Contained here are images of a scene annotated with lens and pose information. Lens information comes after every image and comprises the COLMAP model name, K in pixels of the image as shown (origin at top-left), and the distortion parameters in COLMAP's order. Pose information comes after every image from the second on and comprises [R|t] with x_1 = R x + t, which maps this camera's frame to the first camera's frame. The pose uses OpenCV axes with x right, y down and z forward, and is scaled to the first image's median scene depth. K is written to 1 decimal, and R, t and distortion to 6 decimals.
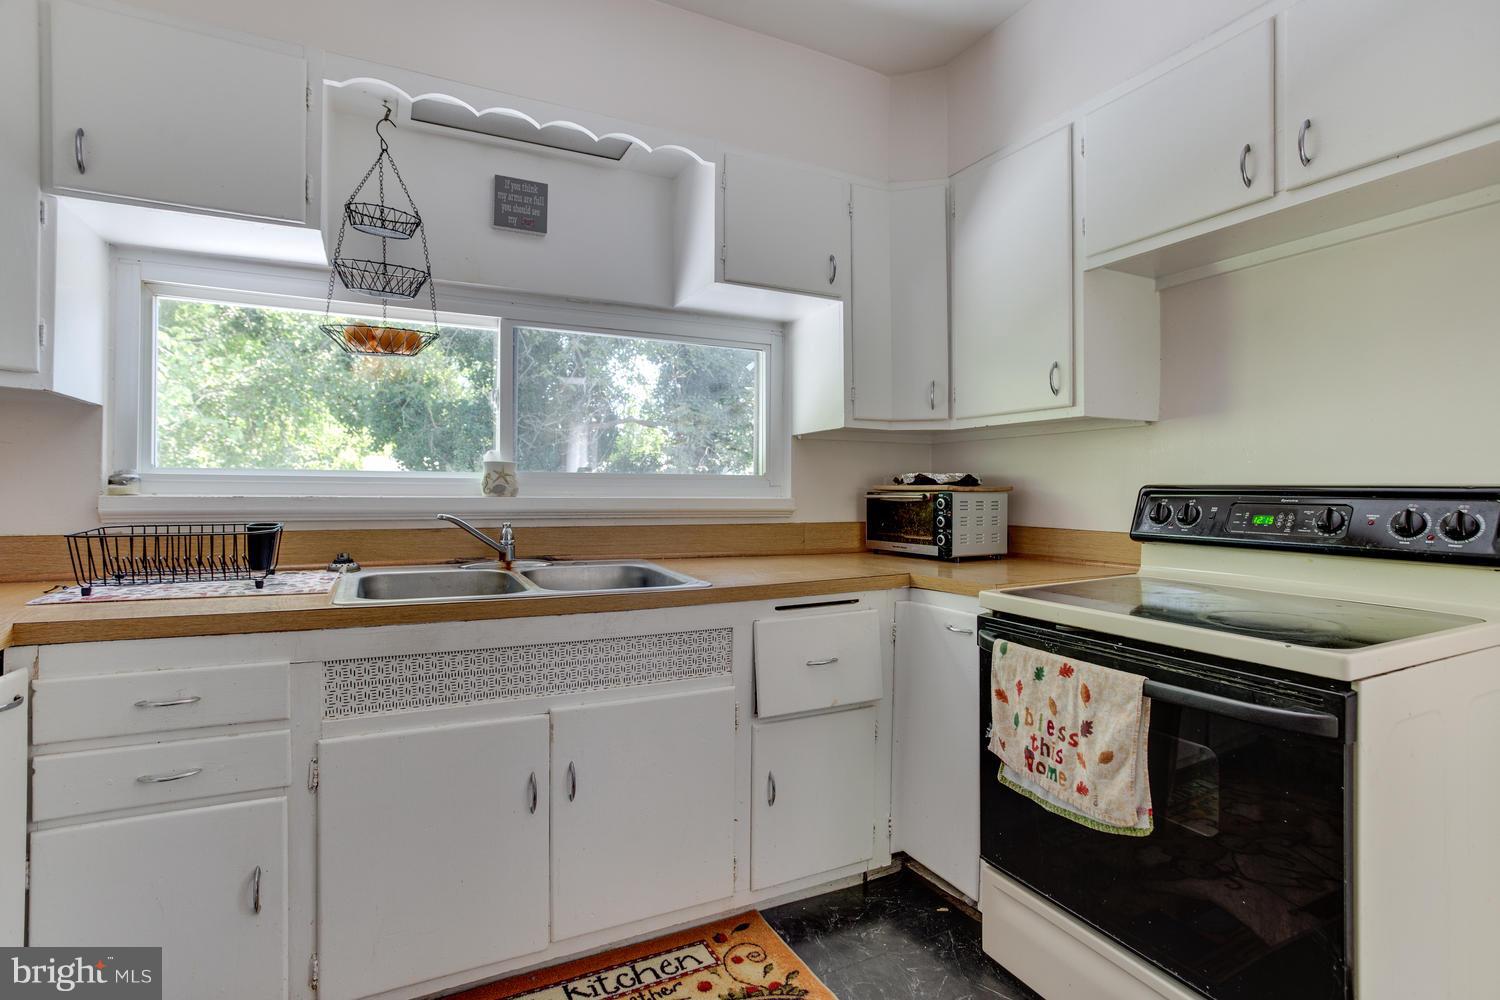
lens RADIAL K [[738.7, 0, 747.3], [0, 738.7, 482.3], [0, 0, 1]] dist [-0.055396, 0.033194]
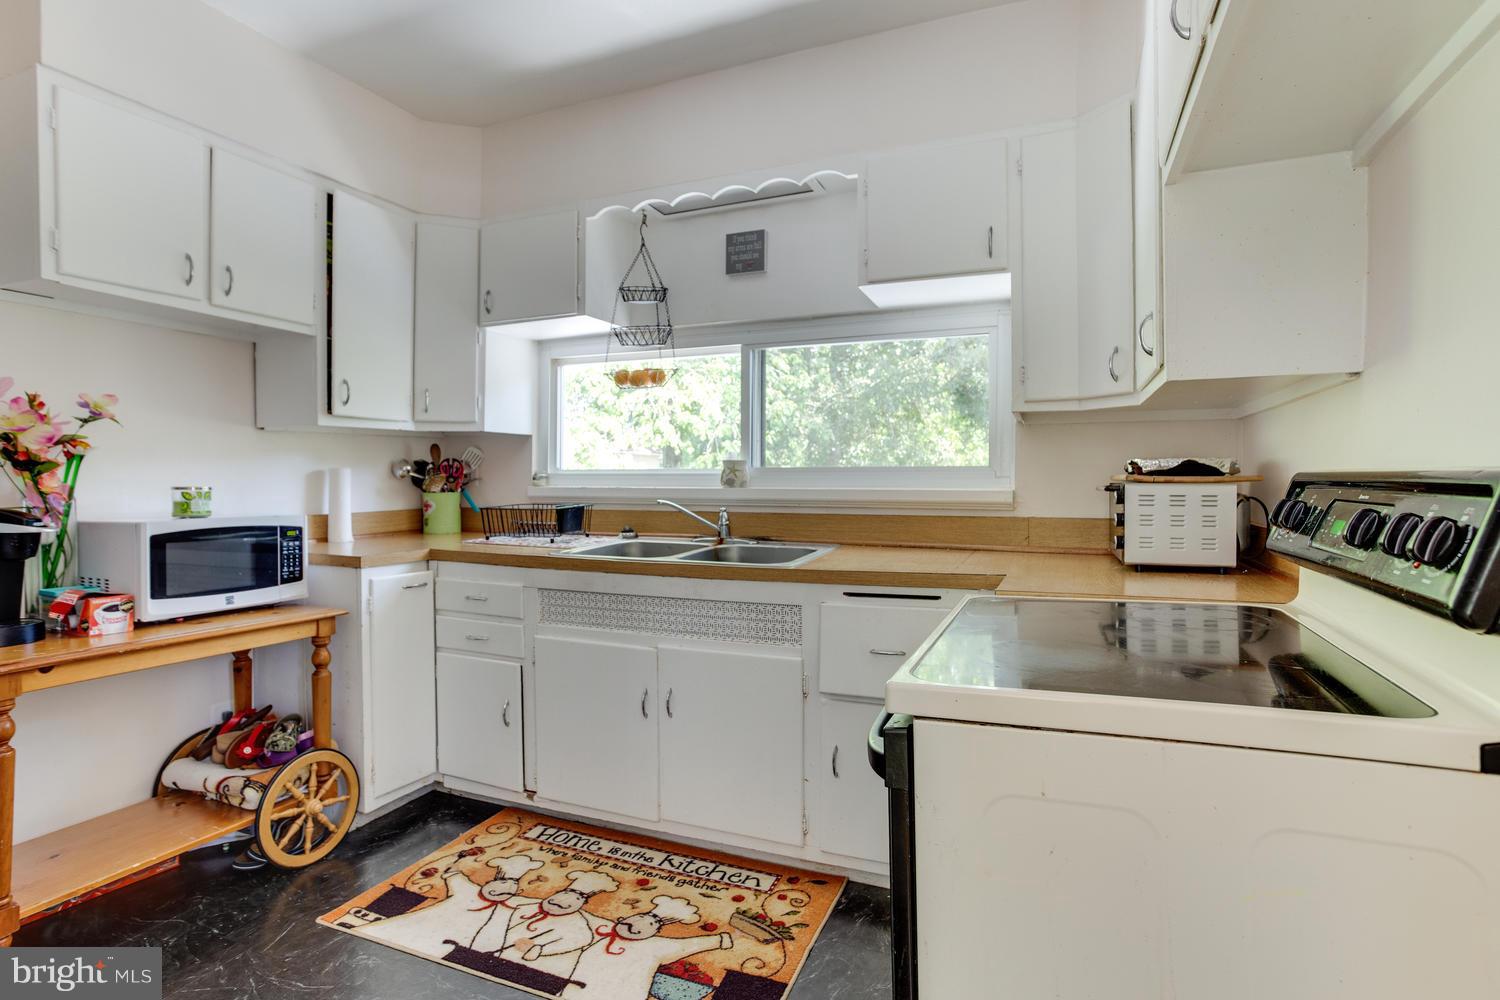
lens RADIAL K [[764.4, 0, 744.9], [0, 764.4, 474.6], [0, 0, 1]] dist [-0.049308, 0.000191]
pose [[0.648171, -0.010084, -0.761428, 0.815788], [0.013352, 0.999909, -0.001876, -0.000164], [0.761378, -0.008951, 0.648246, 0.191883]]
